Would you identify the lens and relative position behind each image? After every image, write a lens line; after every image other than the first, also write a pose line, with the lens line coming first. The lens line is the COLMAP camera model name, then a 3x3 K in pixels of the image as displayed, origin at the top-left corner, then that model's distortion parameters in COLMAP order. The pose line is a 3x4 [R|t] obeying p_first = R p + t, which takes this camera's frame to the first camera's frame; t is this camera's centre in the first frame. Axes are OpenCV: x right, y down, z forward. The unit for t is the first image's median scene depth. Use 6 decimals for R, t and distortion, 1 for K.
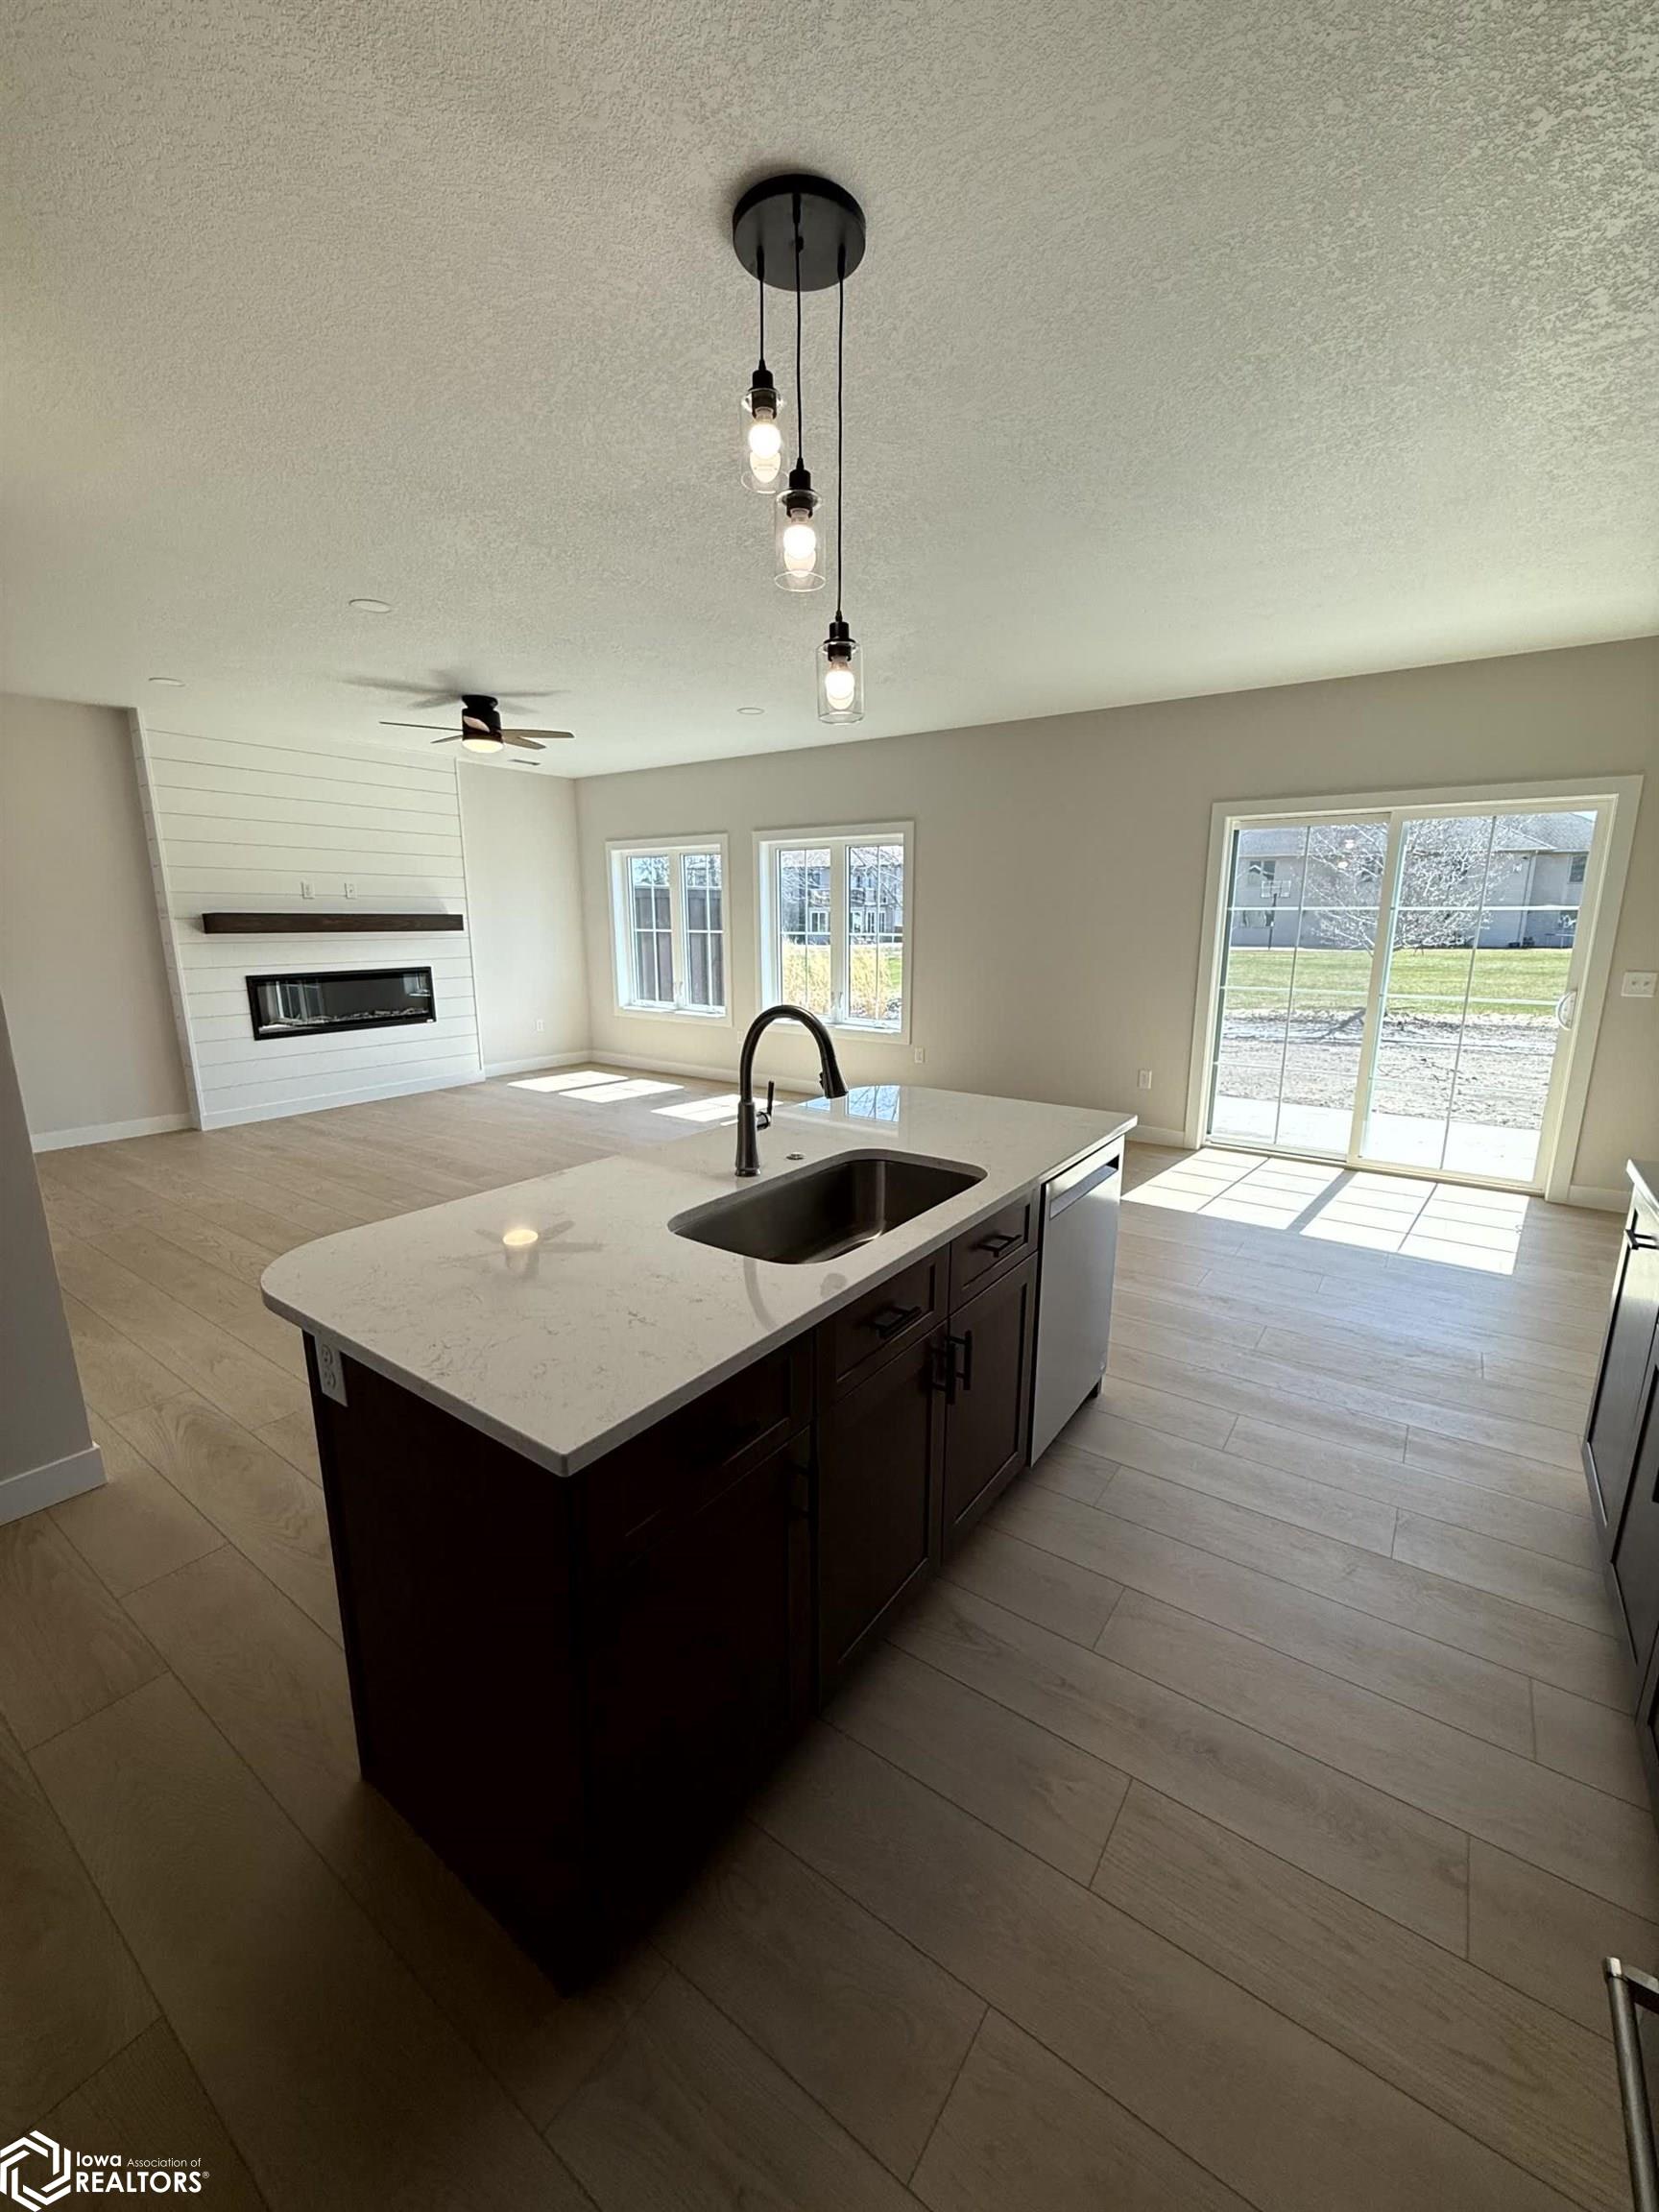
lens RADIAL K [[890.6, 0, 829.5], [0, 890.6, 1106.0], [0, 0, 1]] dist [0.002383, 0.000140]
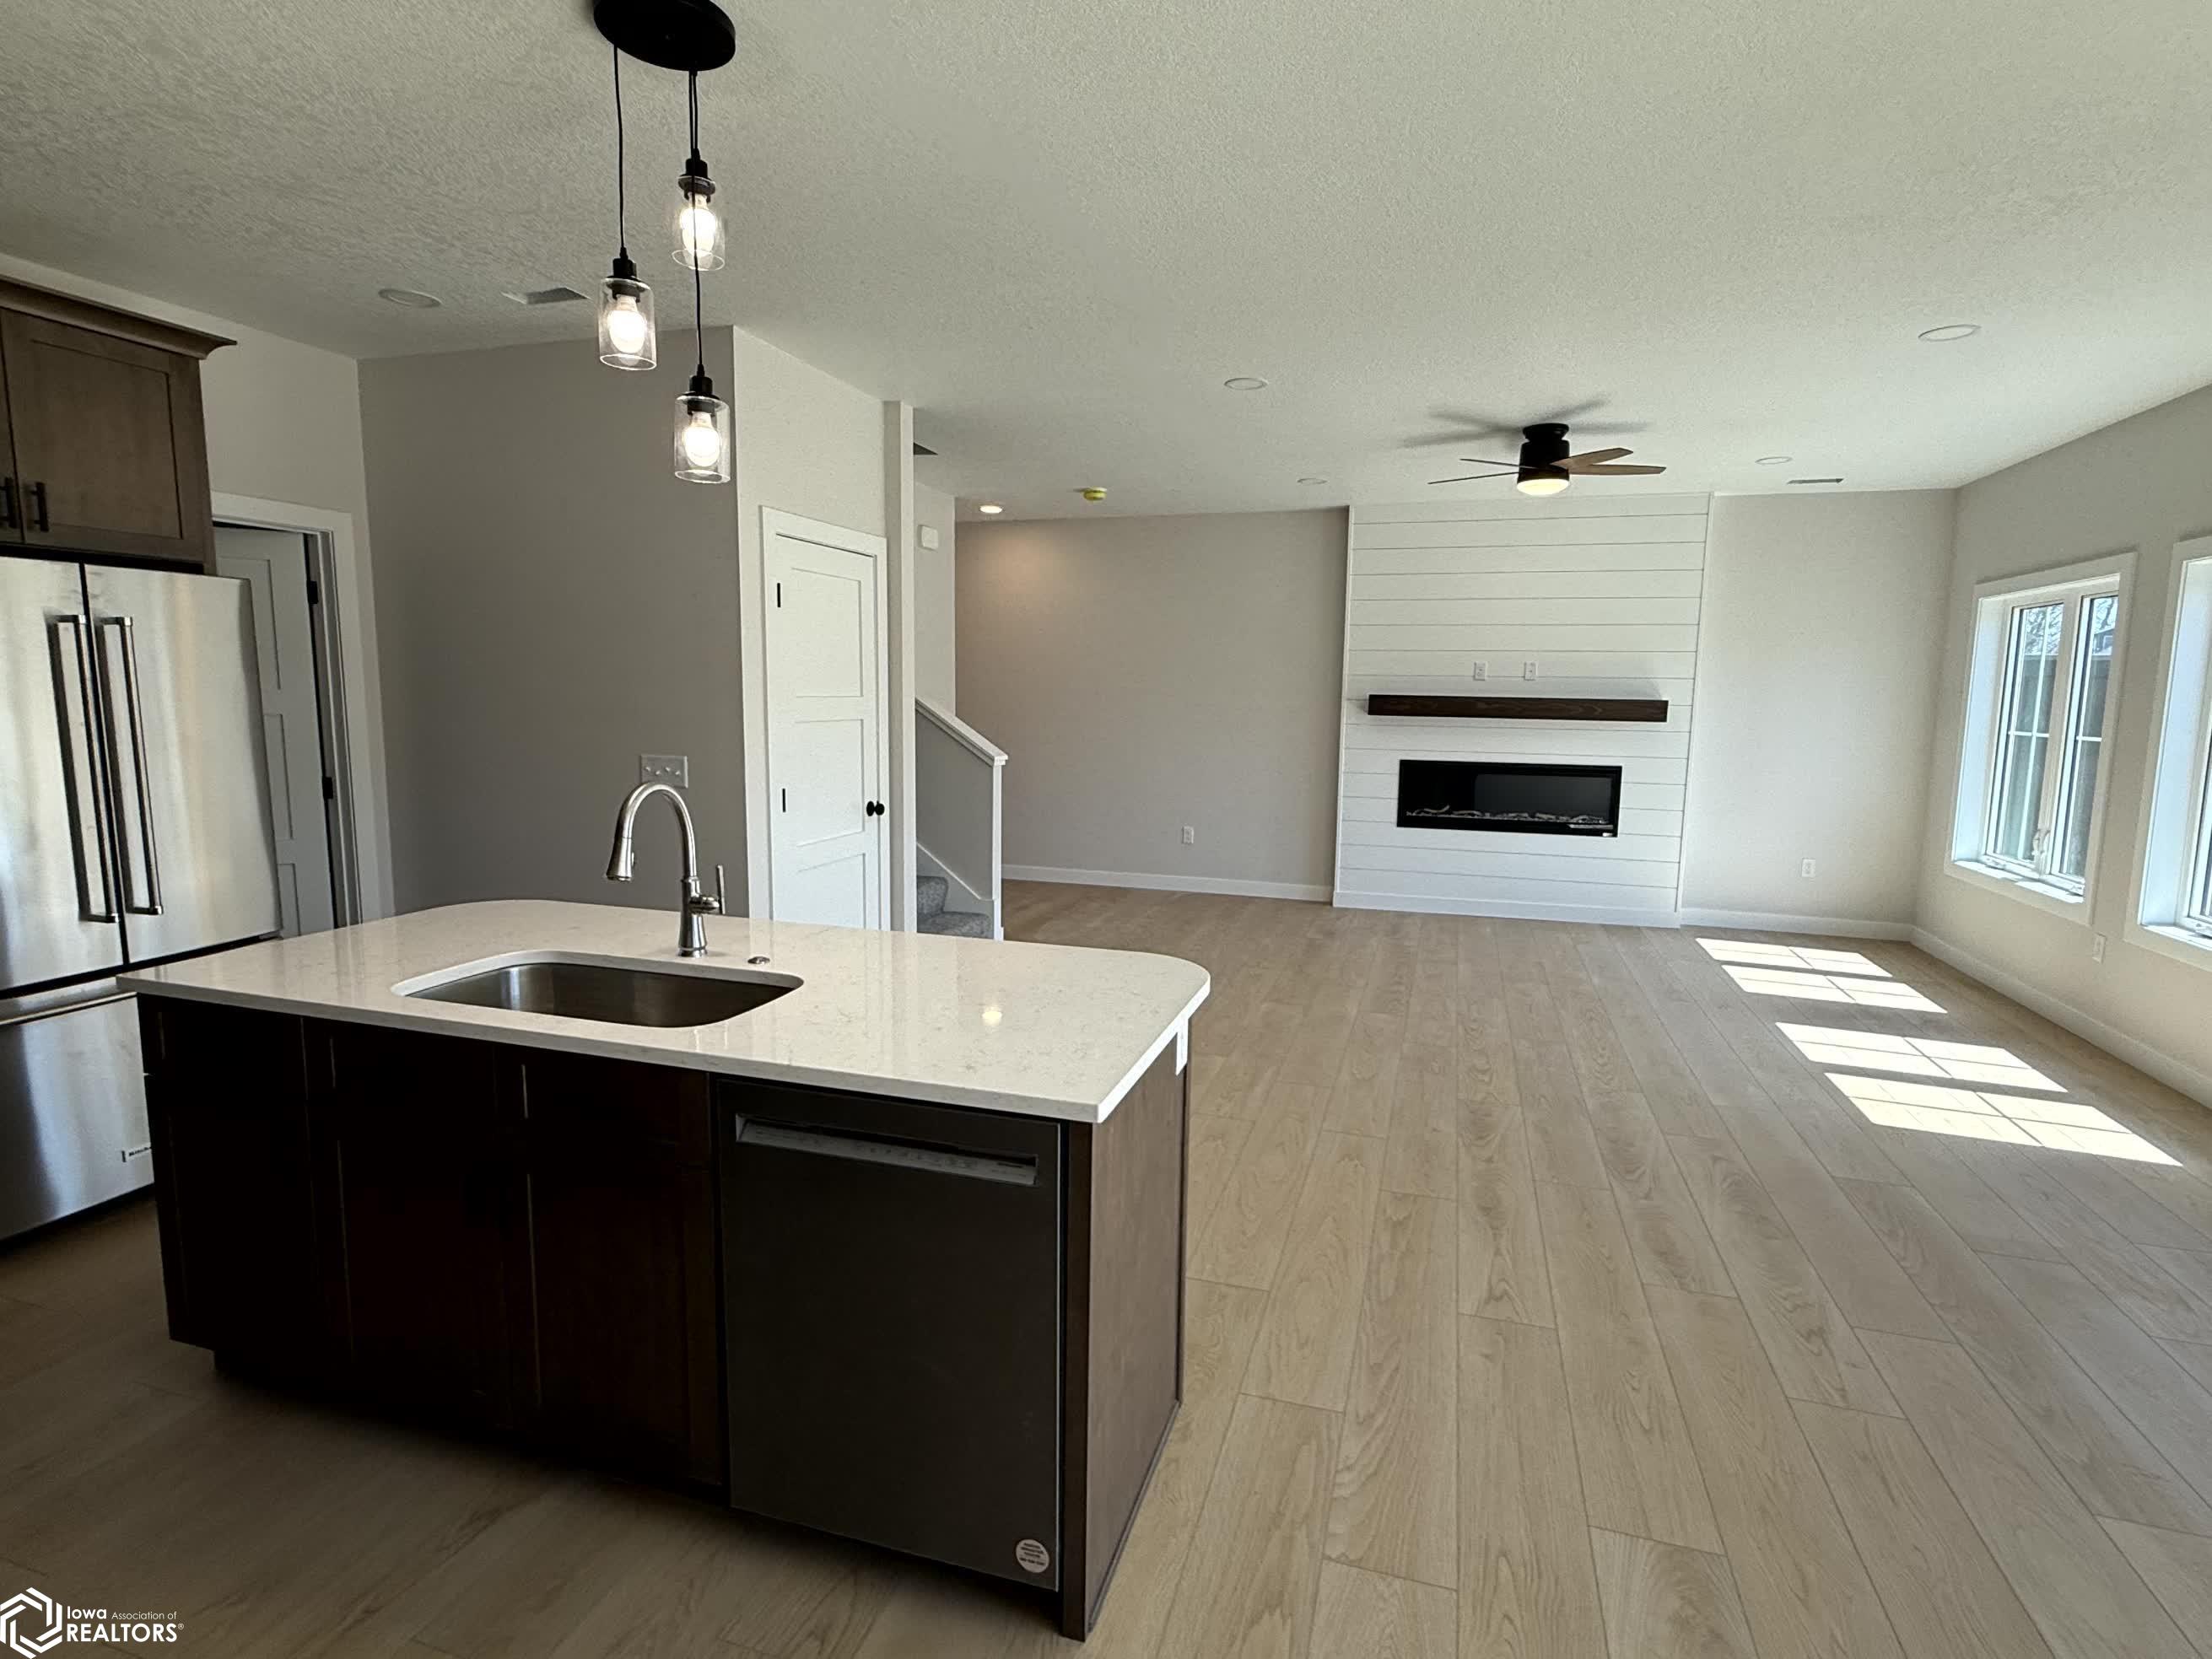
lens RADIAL K [[1107.8, 0, 1106.0], [0, 1107.8, 829.5], [0, 0, 1]] dist [0.001767, -0.000021]
pose [[0.308060, 0.123984, -0.943253, 0.389248], [-0.215226, 0.974850, 0.057846, -0.074060], [0.926702, 0.185193, 0.326997, 0.333508]]
